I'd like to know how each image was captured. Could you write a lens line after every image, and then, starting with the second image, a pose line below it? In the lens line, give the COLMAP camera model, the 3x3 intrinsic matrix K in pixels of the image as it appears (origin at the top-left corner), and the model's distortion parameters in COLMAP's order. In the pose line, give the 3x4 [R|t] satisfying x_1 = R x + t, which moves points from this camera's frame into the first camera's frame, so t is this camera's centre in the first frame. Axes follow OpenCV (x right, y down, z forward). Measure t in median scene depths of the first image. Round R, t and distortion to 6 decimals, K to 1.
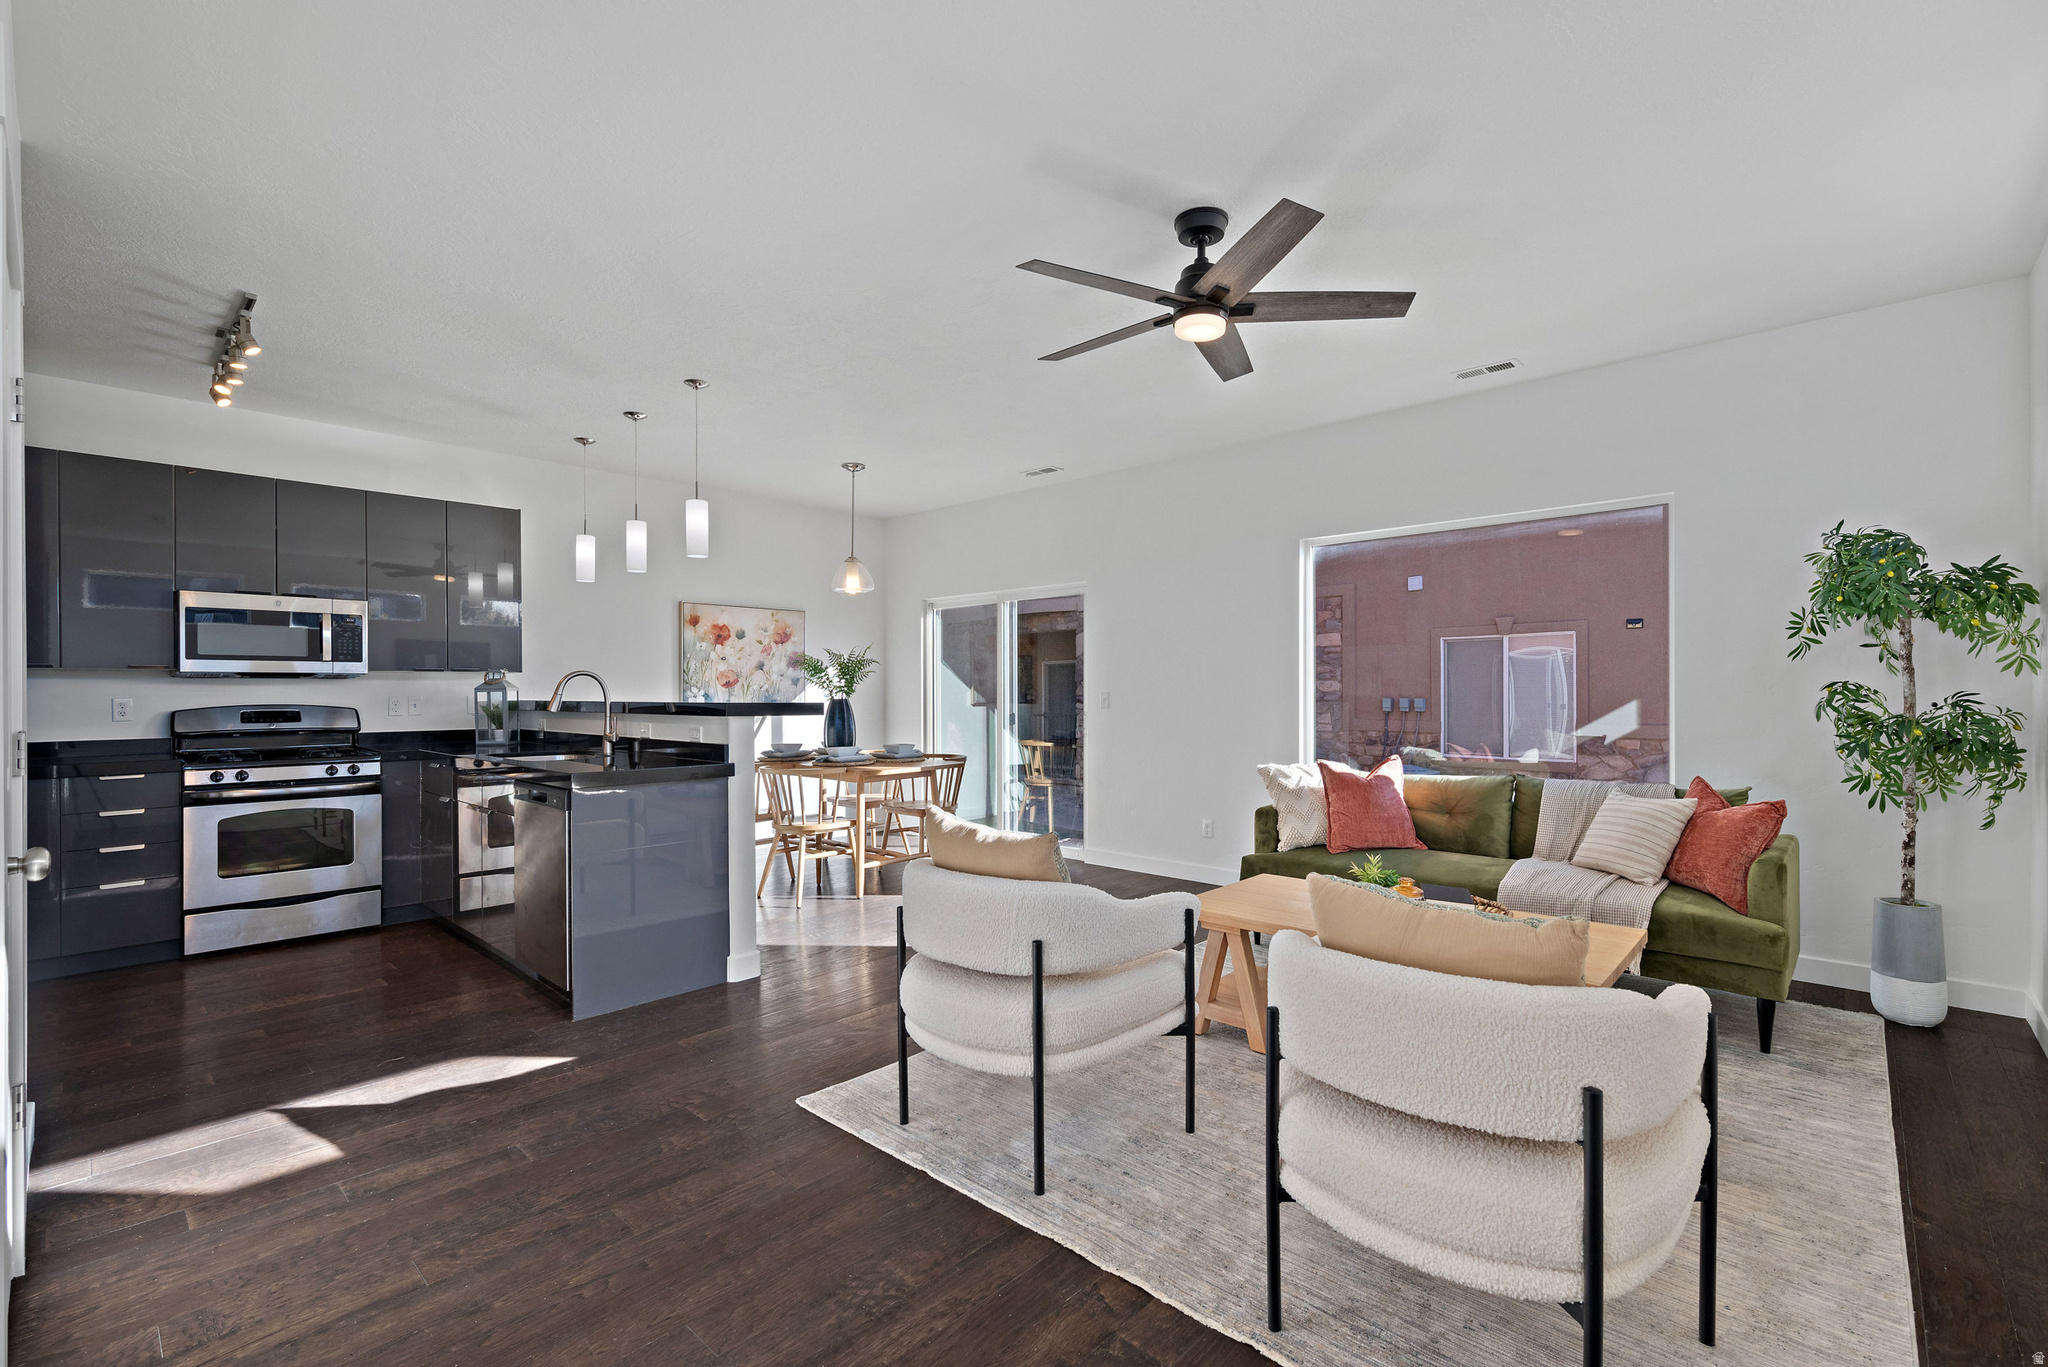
lens RADIAL K [[885.0, 0, 1026.2], [0, 885.0, 696.8], [0, 0, 1]] dist [-0.003662, 0.002527]
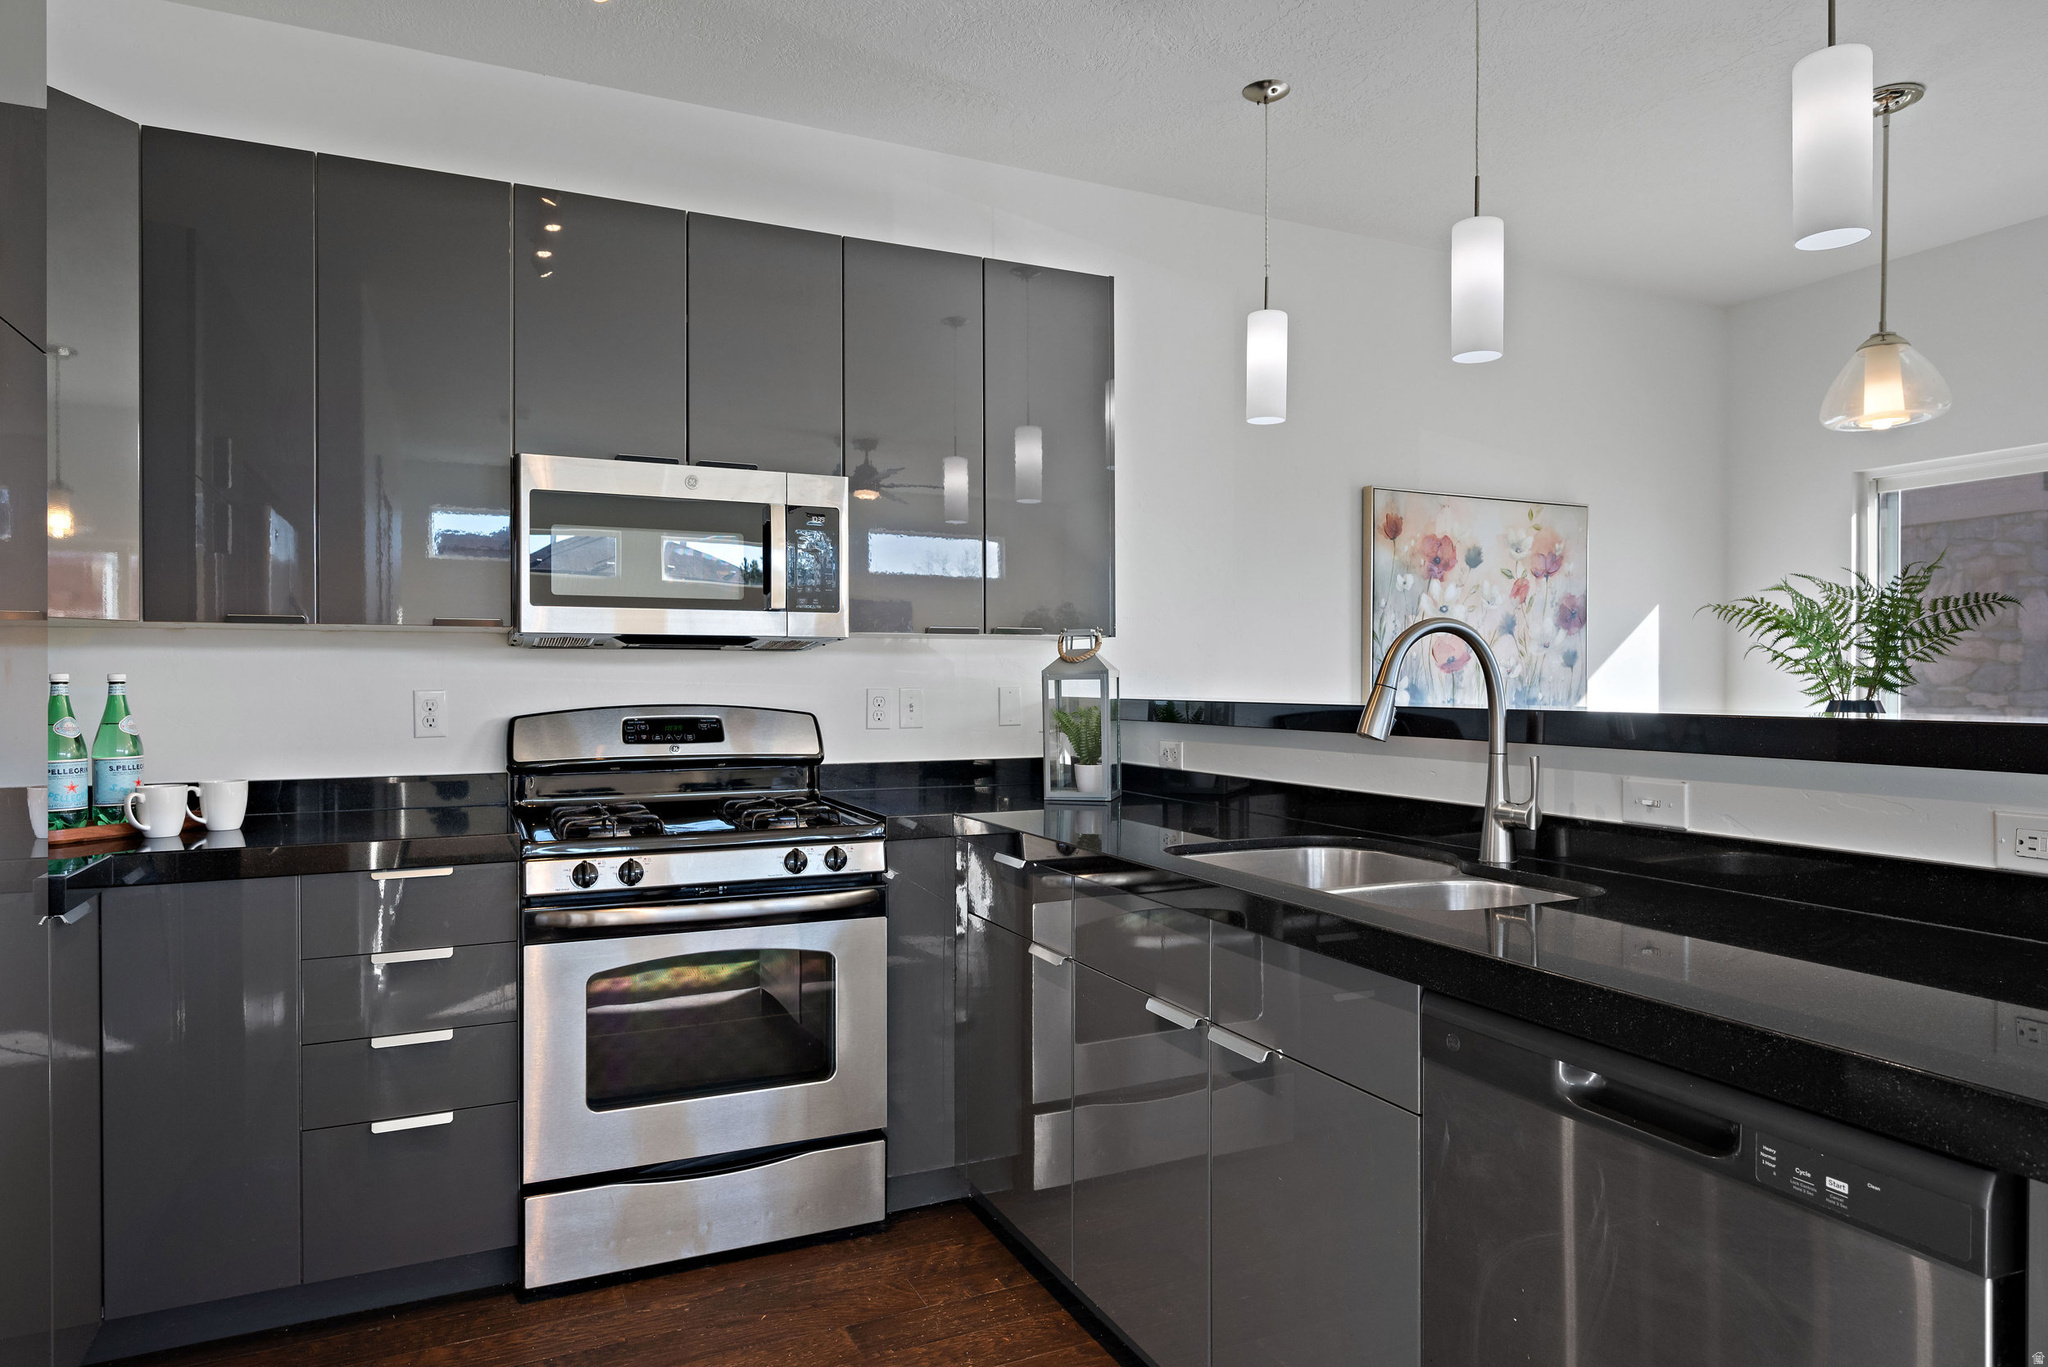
lens RADIAL K [[1206.4, 0, 1036.3], [0, 1206.4, 688.4], [0, 0, 1]] dist [-0.001990, -0.003037]
pose [[0.931650, 0.003095, -0.363343, -0.437580], [-0.003774, 0.999992, -0.001160, -0.000118], [0.363337, 0.002452, 0.931655, 0.467842]]
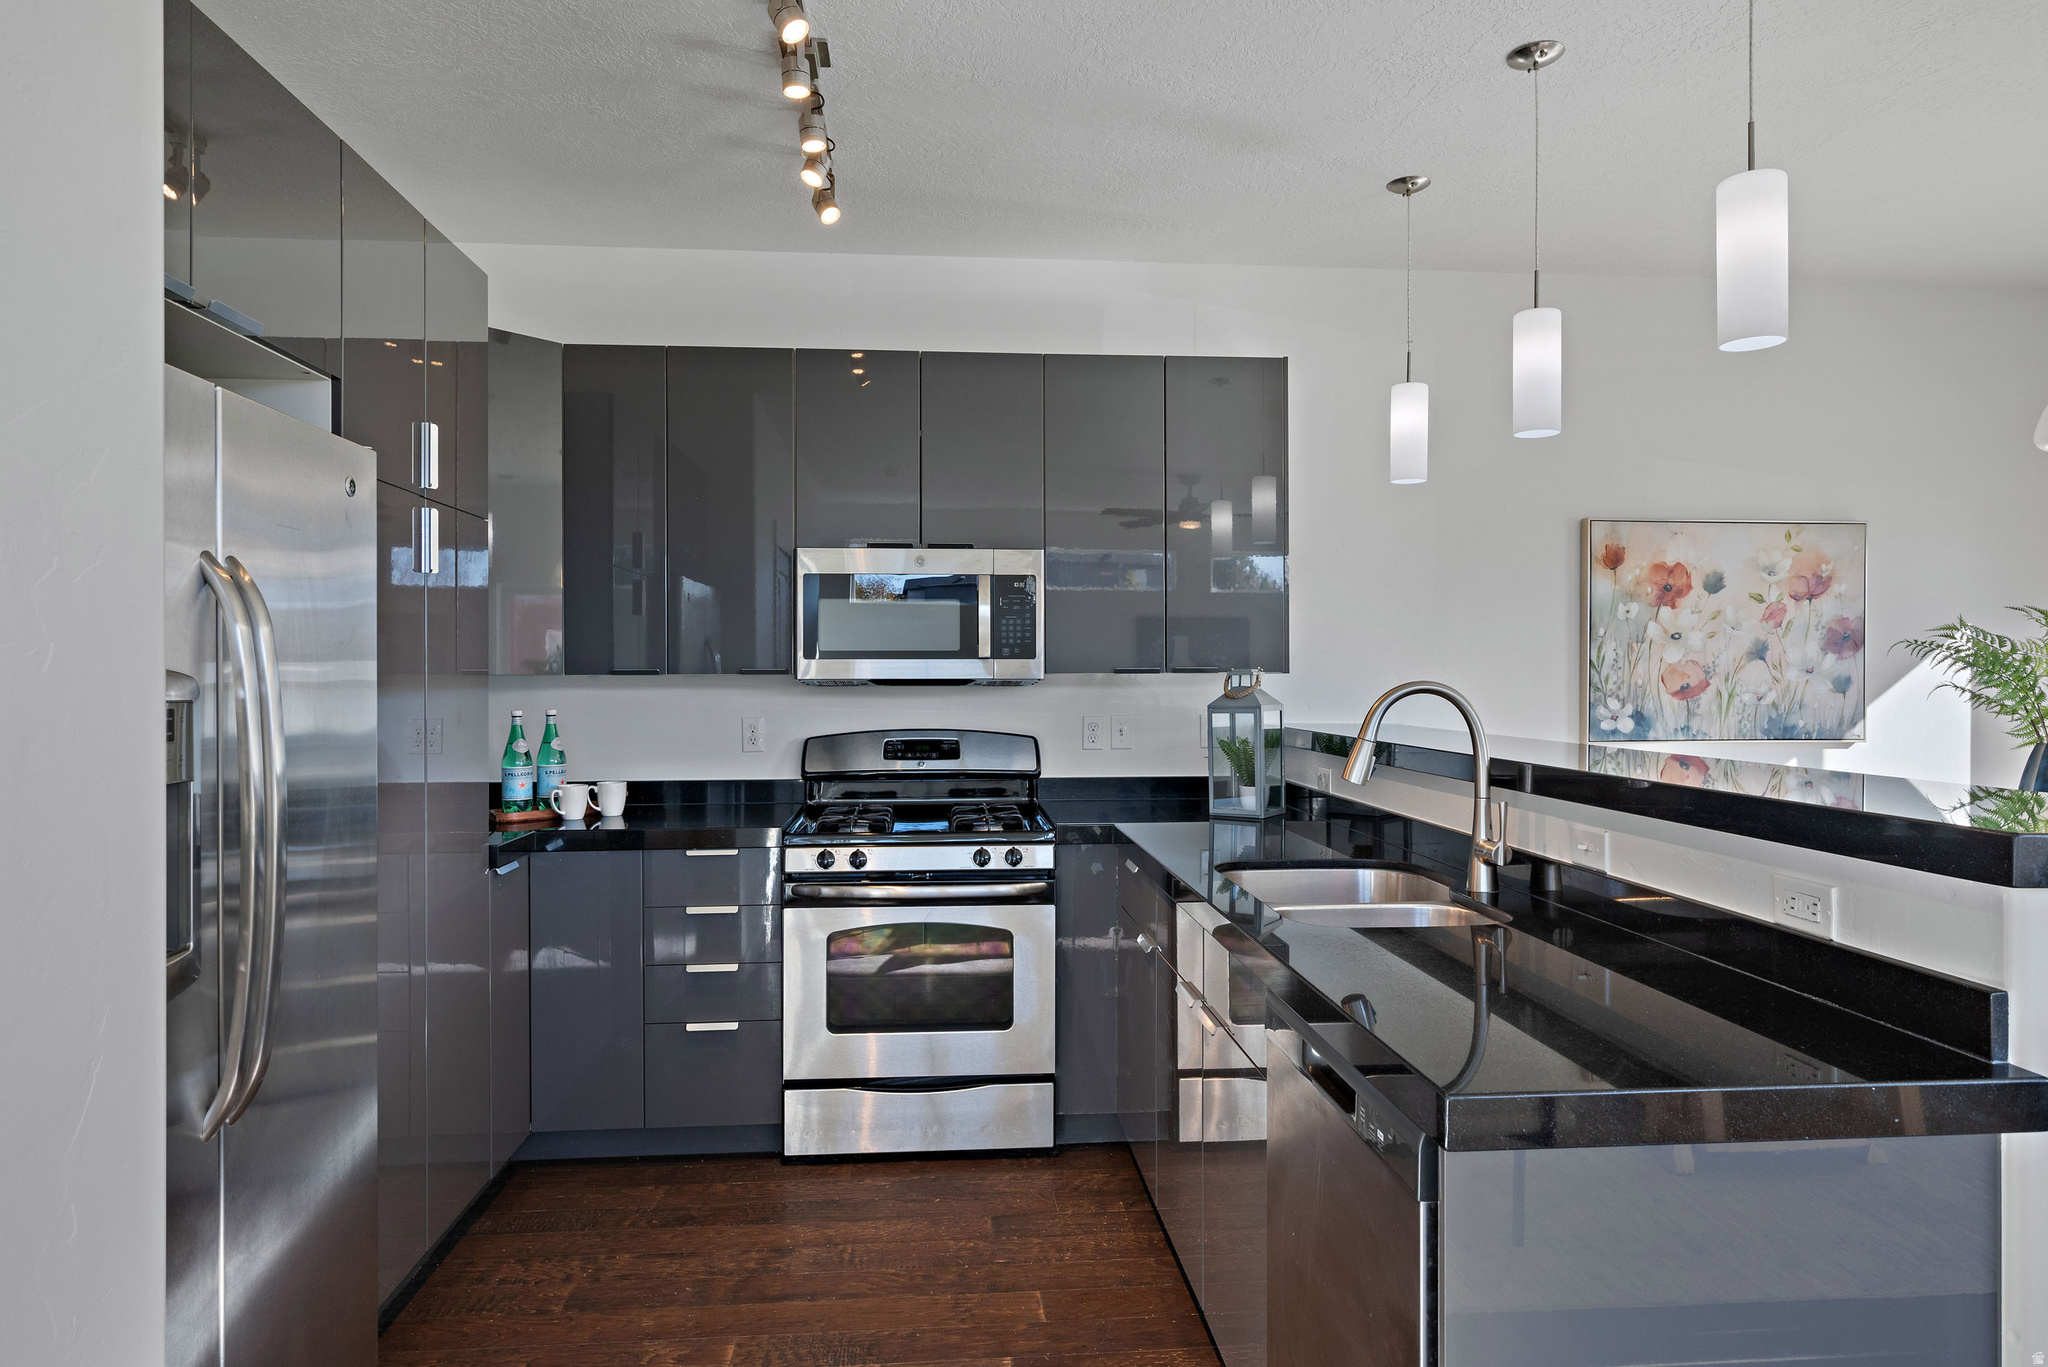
lens RADIAL K [[1206.4, 0, 1037.2], [0, 1206.4, 675.9], [0, 0, 1]] dist [-0.001990, -0.003037]
pose [[0.748749, 0.002187, -0.662850, -0.245271], [-0.005839, 0.999978, -0.003297, -0.025961], [0.662828, 0.006339, 0.748745, 0.431201]]
